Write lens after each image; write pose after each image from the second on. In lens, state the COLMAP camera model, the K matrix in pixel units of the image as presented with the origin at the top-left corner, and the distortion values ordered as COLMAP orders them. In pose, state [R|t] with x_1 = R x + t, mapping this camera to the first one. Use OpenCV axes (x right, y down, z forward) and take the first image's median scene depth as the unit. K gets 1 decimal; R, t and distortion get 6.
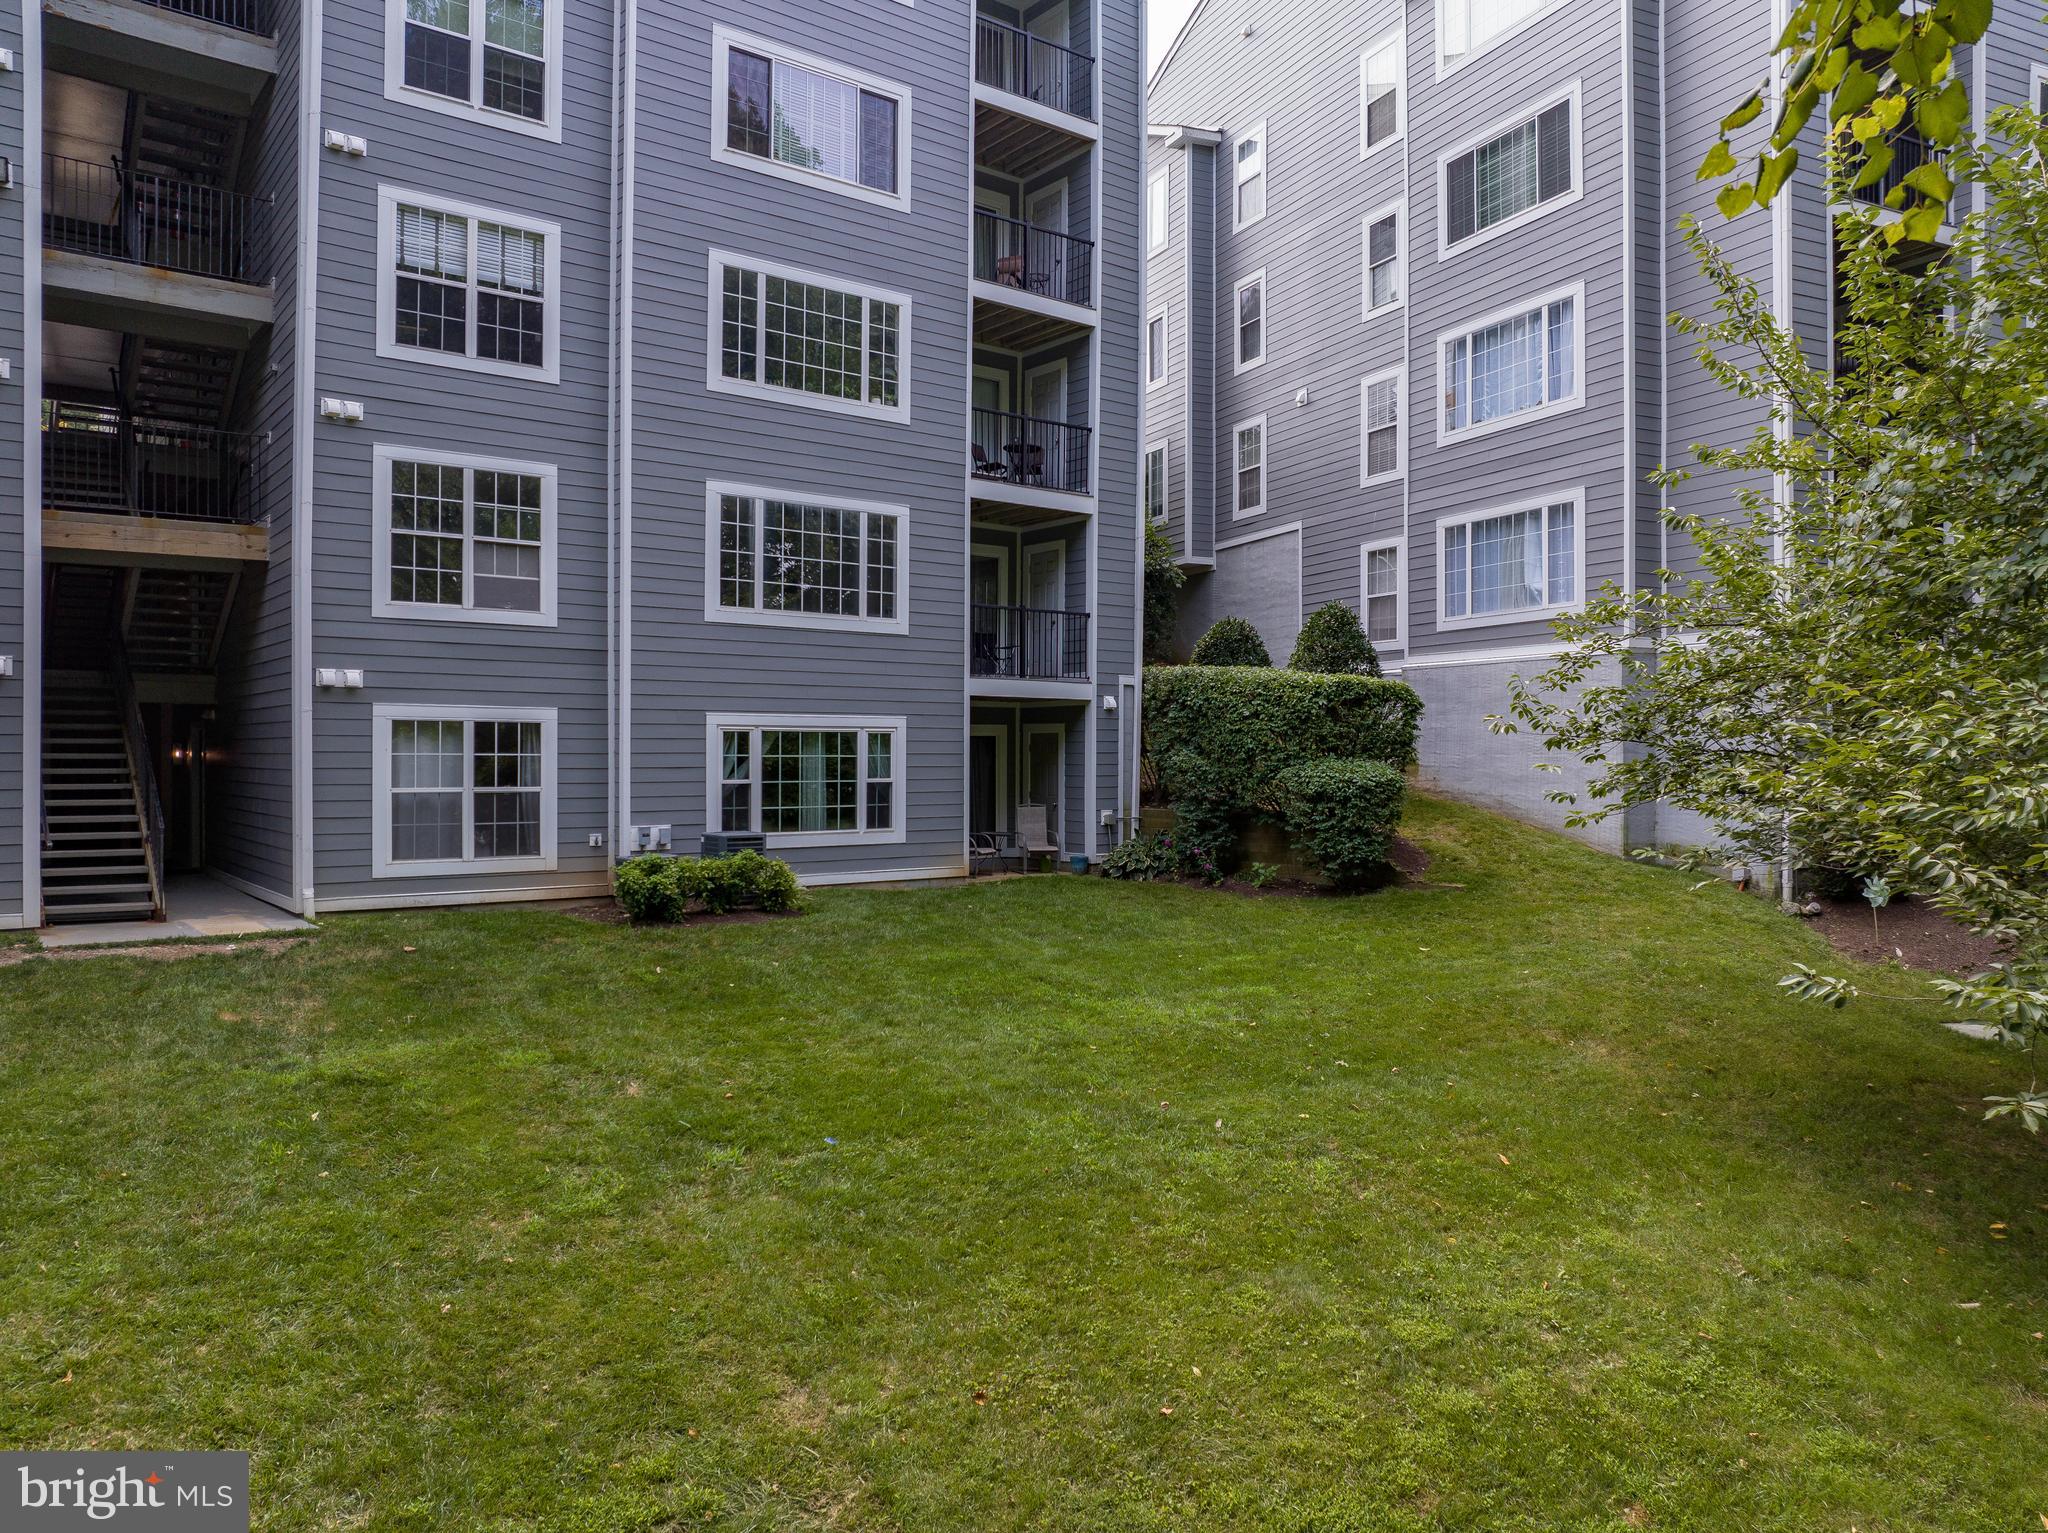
lens RADIAL K [[1447.1, 0, 1021.9], [0, 1447.1, 757.2], [0, 0, 1]] dist [-0.026363, -0.003871]
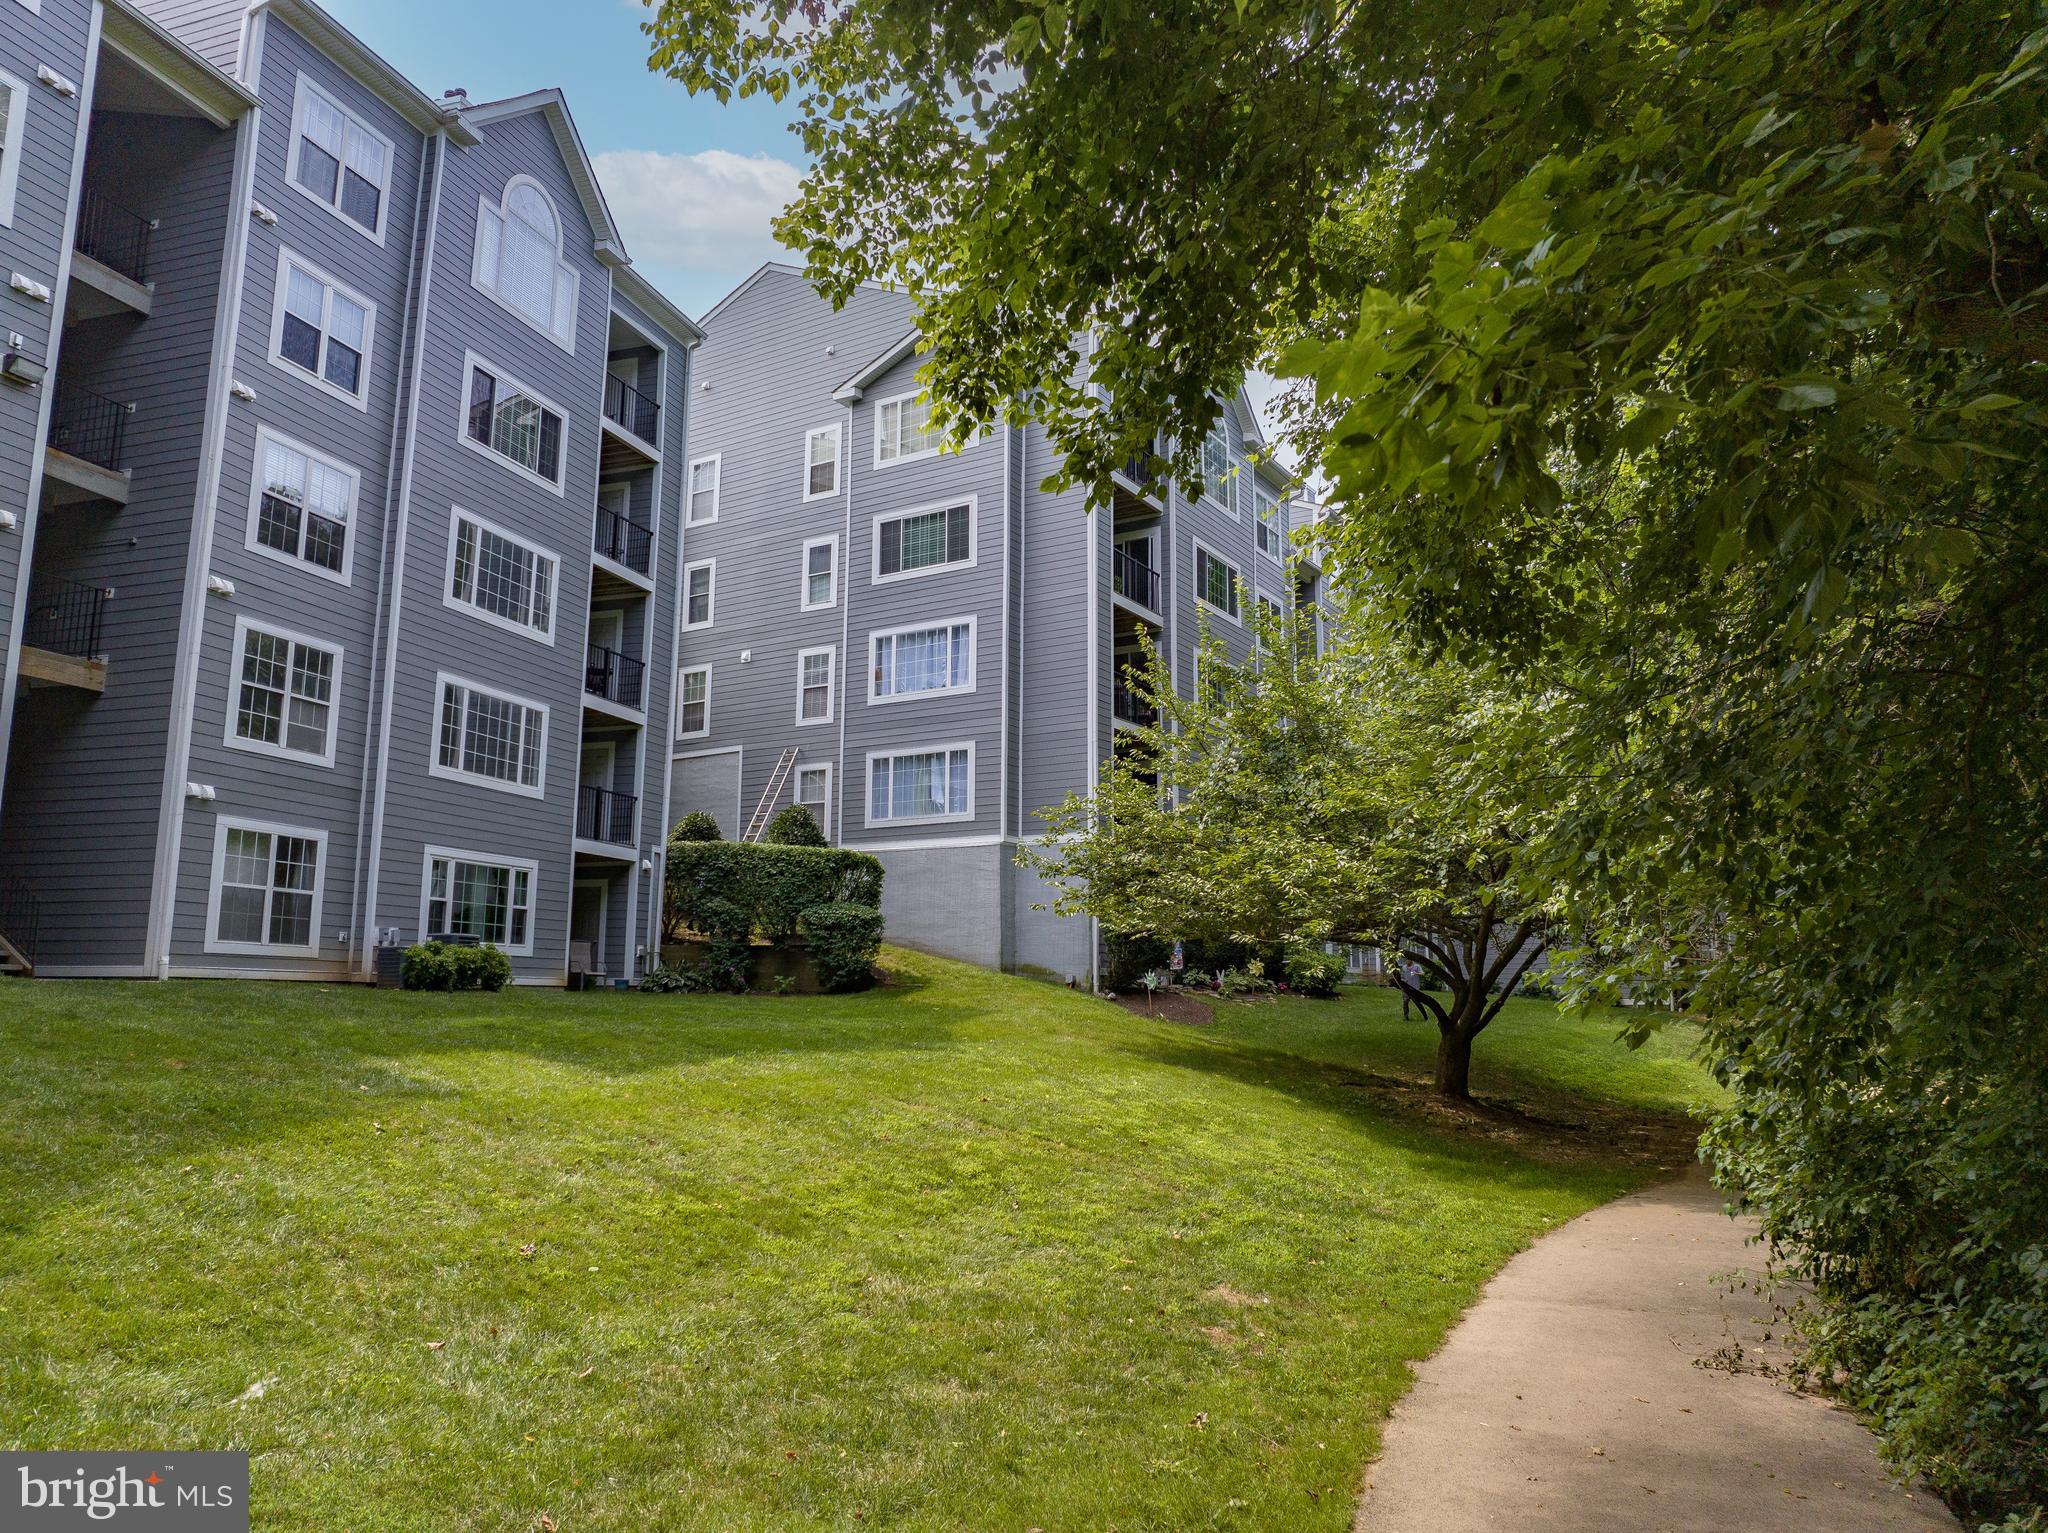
lens RADIAL K [[1447.1, 0, 1021.9], [0, 1447.1, 757.2], [0, 0, 1]] dist [-0.026363, -0.003871]
pose [[0.832254, 0.094490, 0.546284, -0.513288], [-0.003204, 0.986172, -0.165696, 0.111449], [-0.554386, 0.136151, 0.821048, -0.402177]]
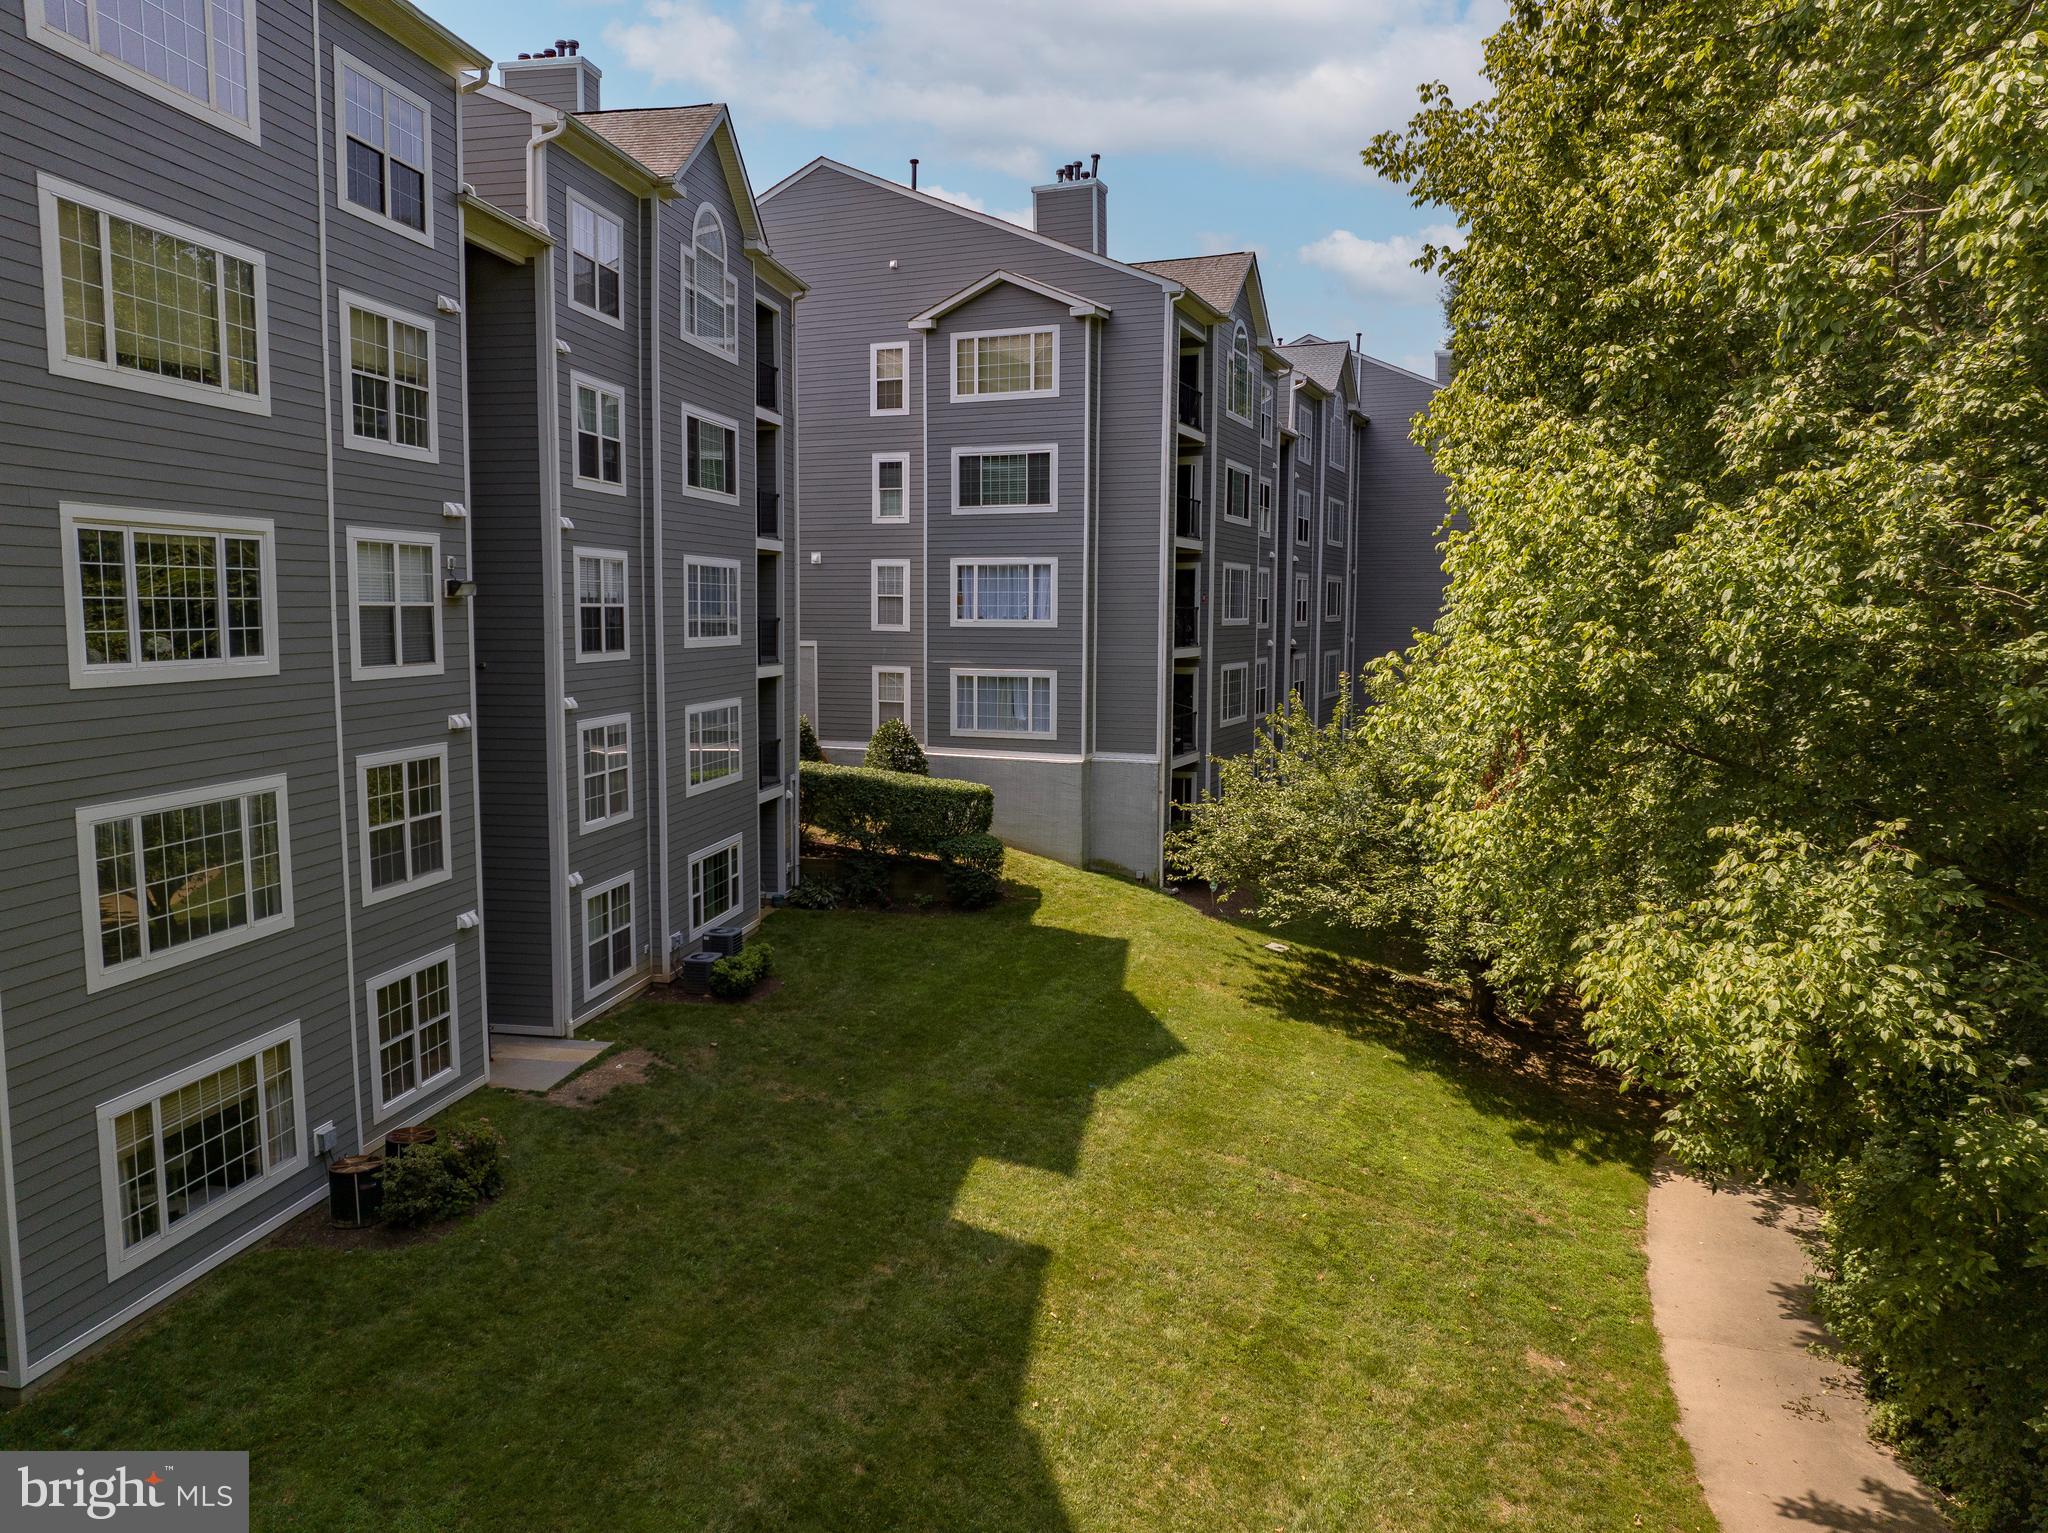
lens RADIAL K [[1447.1, 0, 1021.9], [0, 1447.1, 757.2], [0, 0, 1]] dist [-0.026363, -0.003871]
pose [[0.739858, -0.067407, 0.669377, -1.036288], [-0.002728, 0.994659, 0.103179, -0.311965], [-0.672757, -0.078164, 0.735723, -0.401626]]
